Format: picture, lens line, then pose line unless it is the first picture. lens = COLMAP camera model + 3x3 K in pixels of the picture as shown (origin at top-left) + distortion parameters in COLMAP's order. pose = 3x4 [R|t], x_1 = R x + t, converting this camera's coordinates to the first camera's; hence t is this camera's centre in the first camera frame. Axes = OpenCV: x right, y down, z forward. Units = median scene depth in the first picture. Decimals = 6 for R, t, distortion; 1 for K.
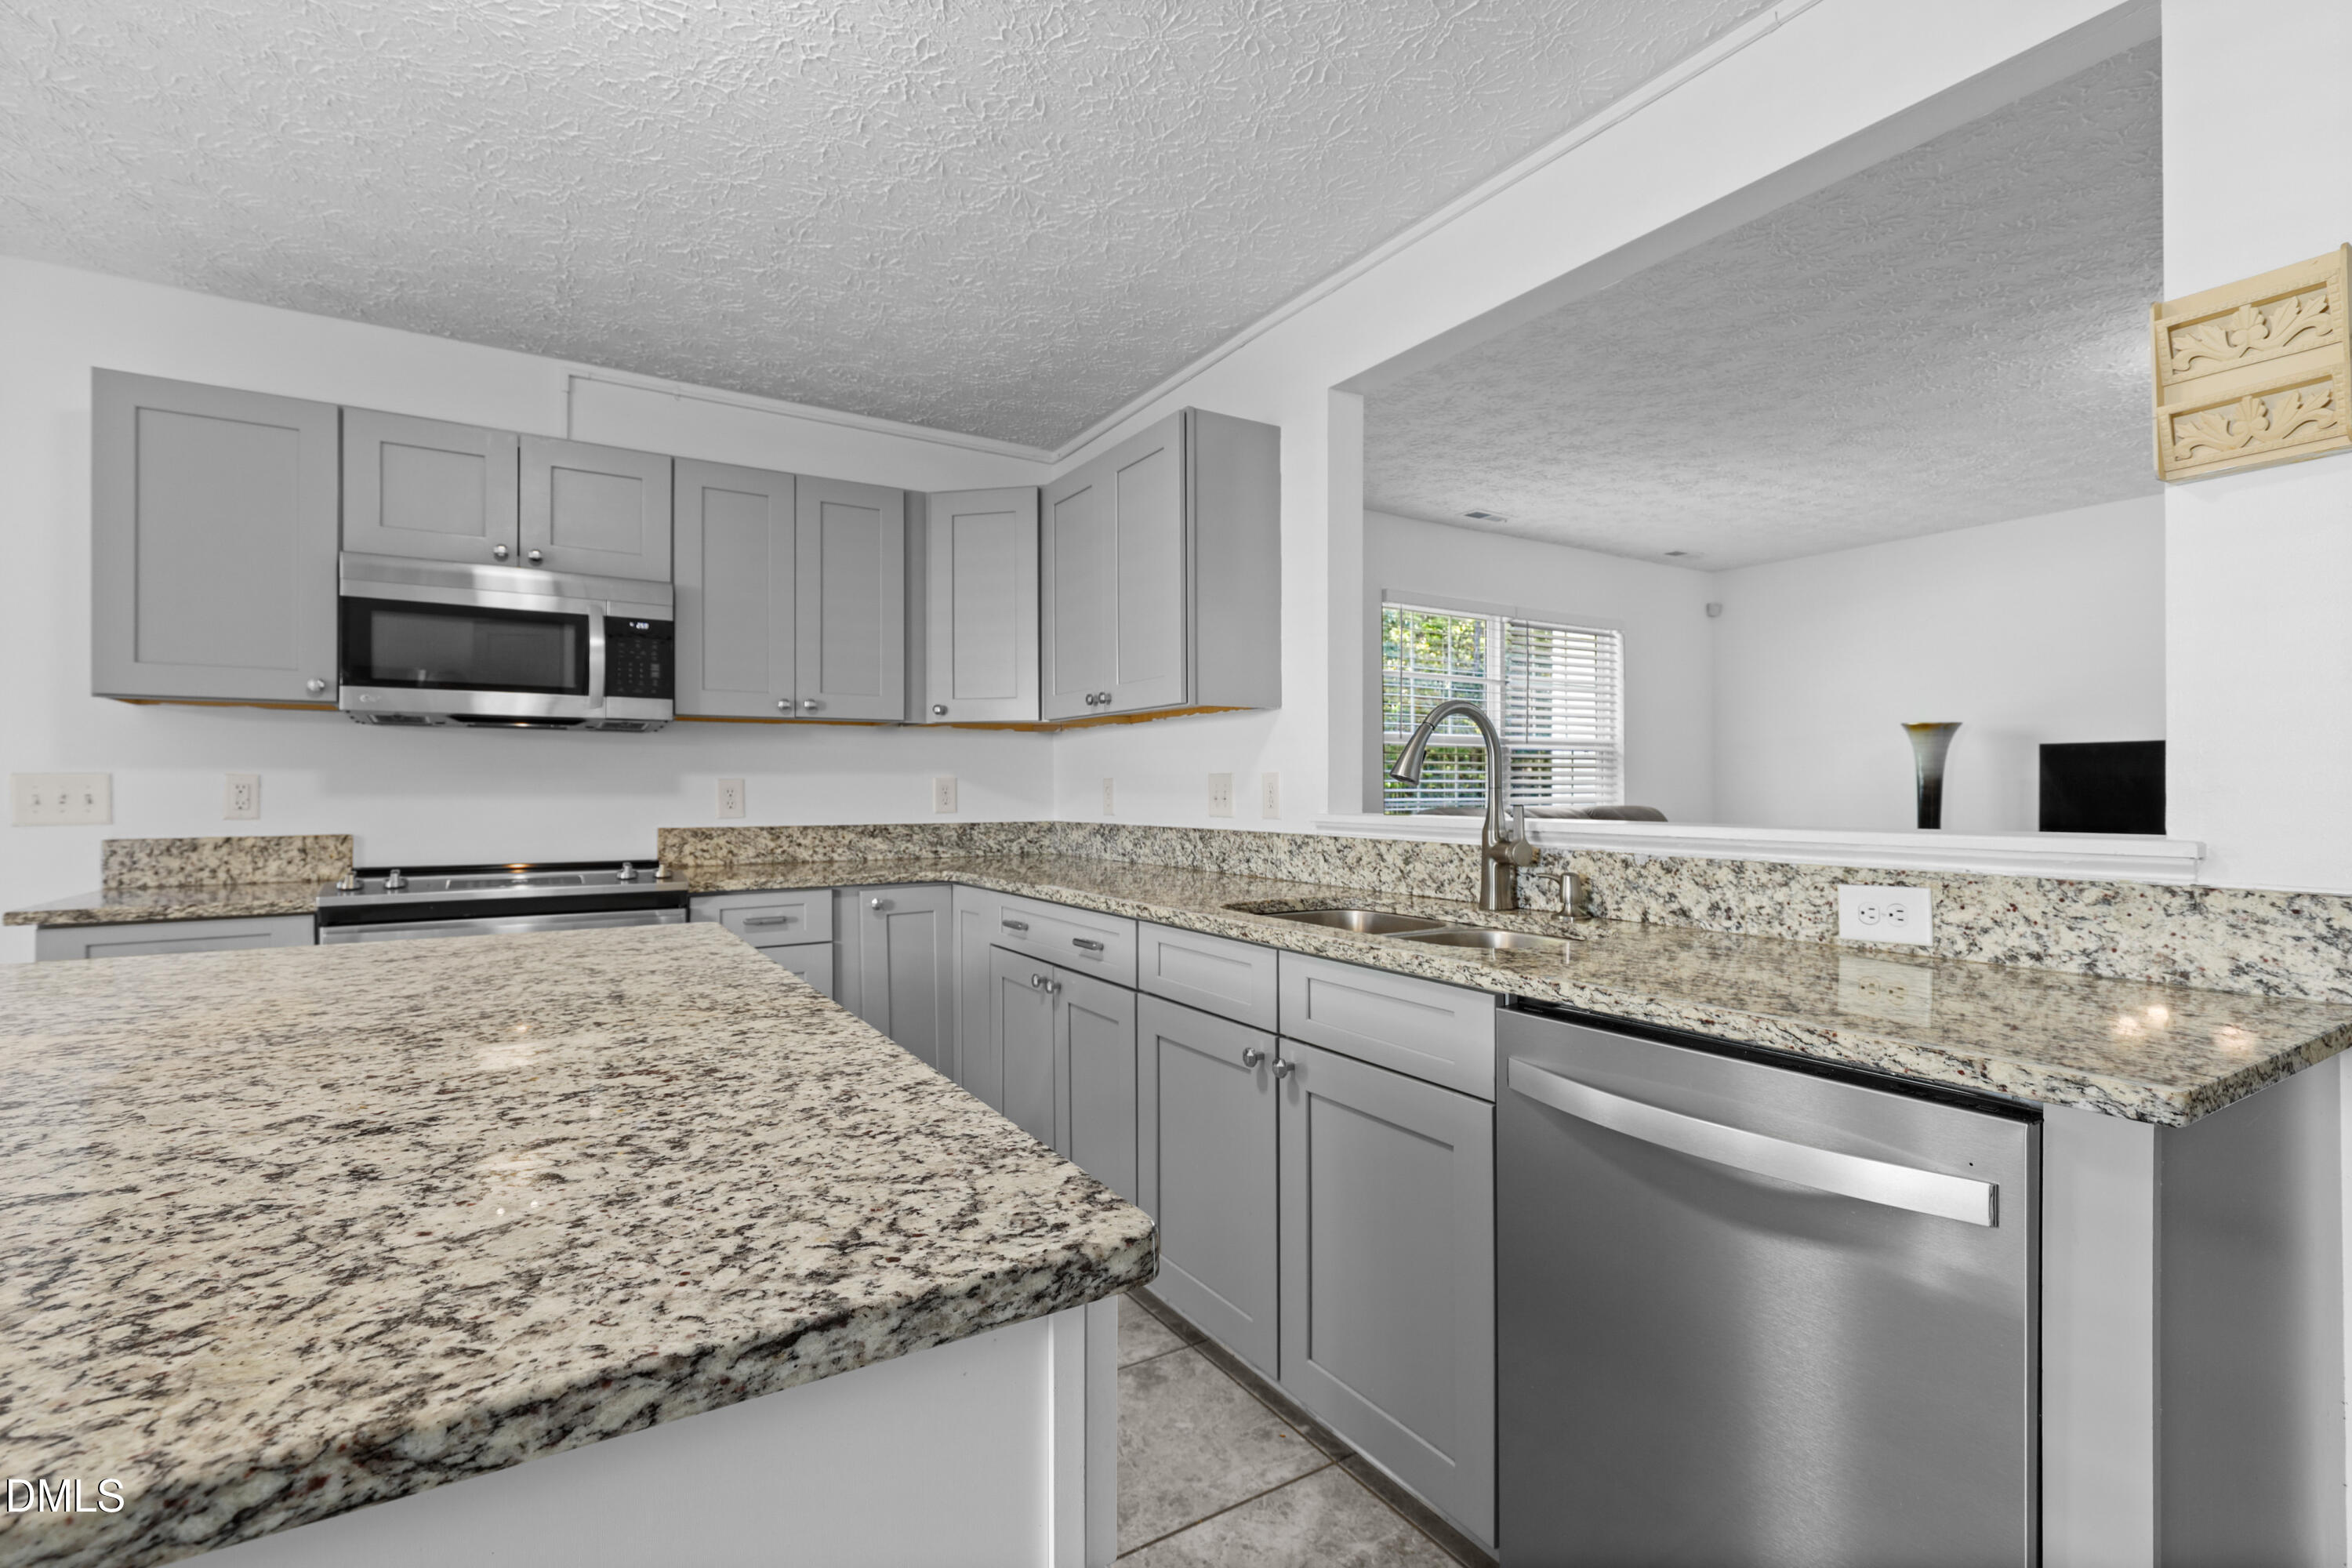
lens RADIAL K [[1067.9, 0, 1193.3], [0, 1067.9, 787.5], [0, 0, 1]] dist [-0.000189, 0.000708]
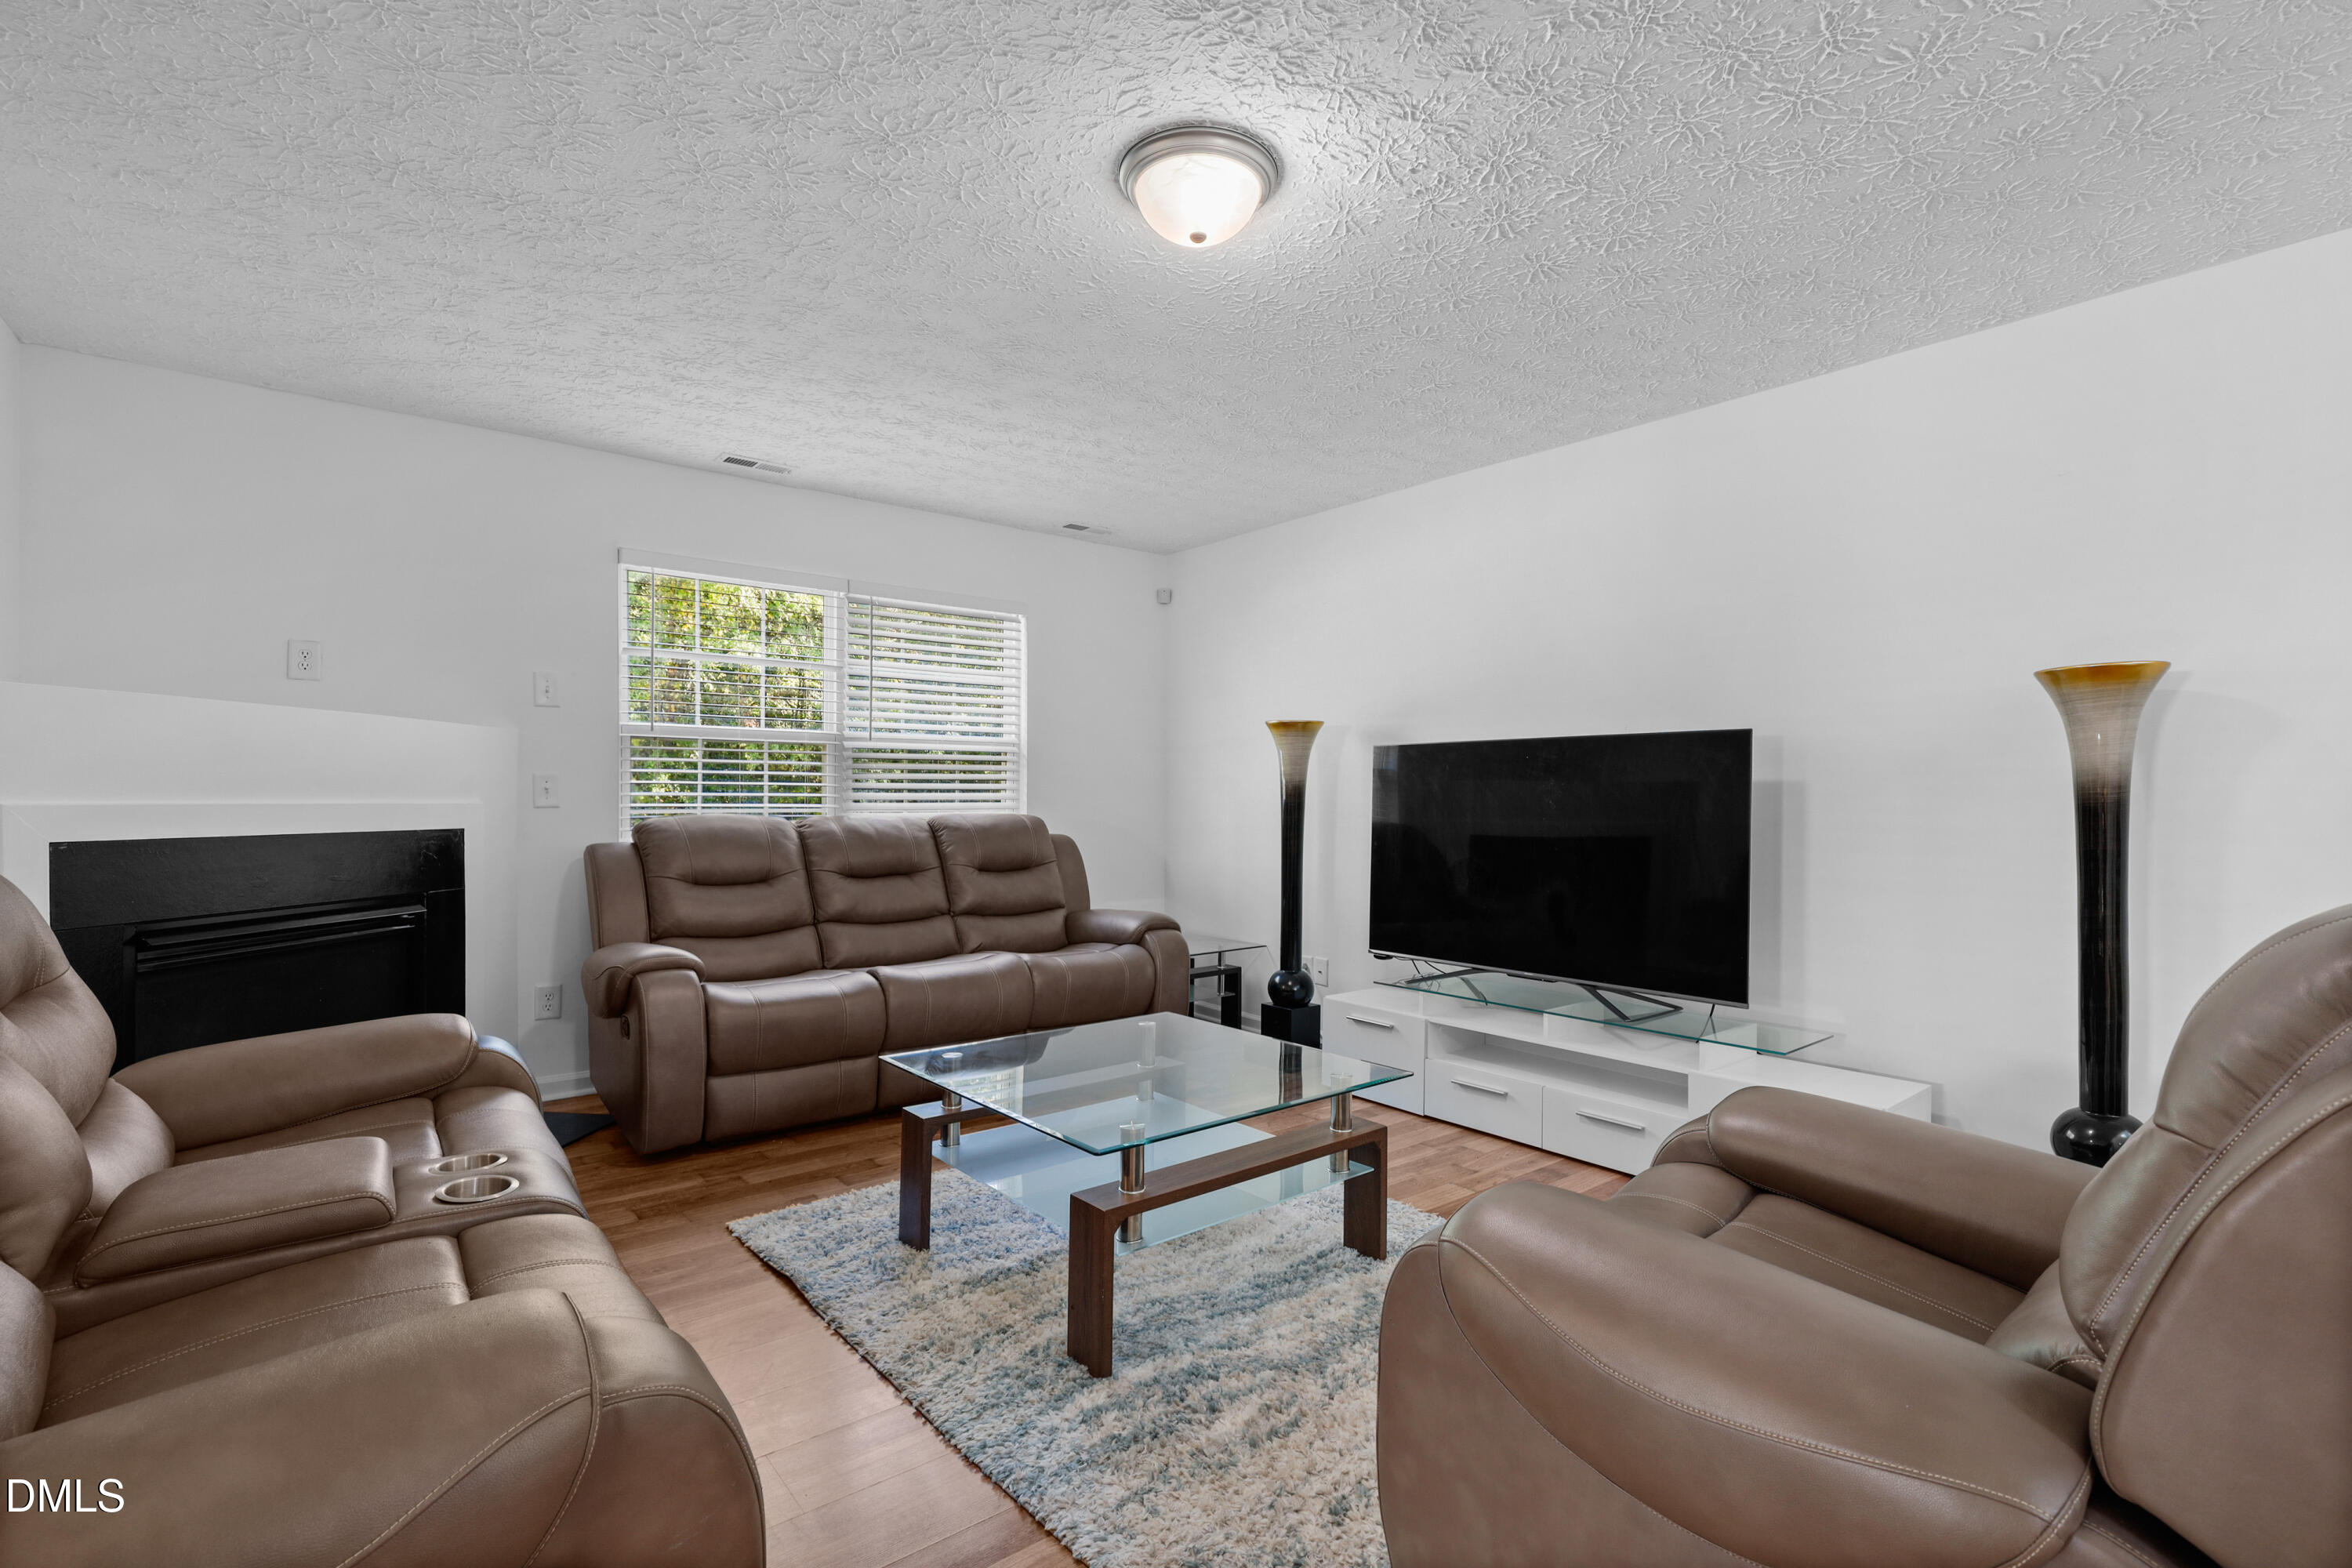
lens RADIAL K [[1067.9, 0, 1193.3], [0, 1067.9, 787.5], [0, 0, 1]] dist [-0.000189, 0.000708]
pose [[0.993173, 0.007582, 0.116405, 1.163509], [-0.006357, 0.999920, -0.010892, 0.008812], [-0.116478, 0.010078, 0.993142, 0.311161]]
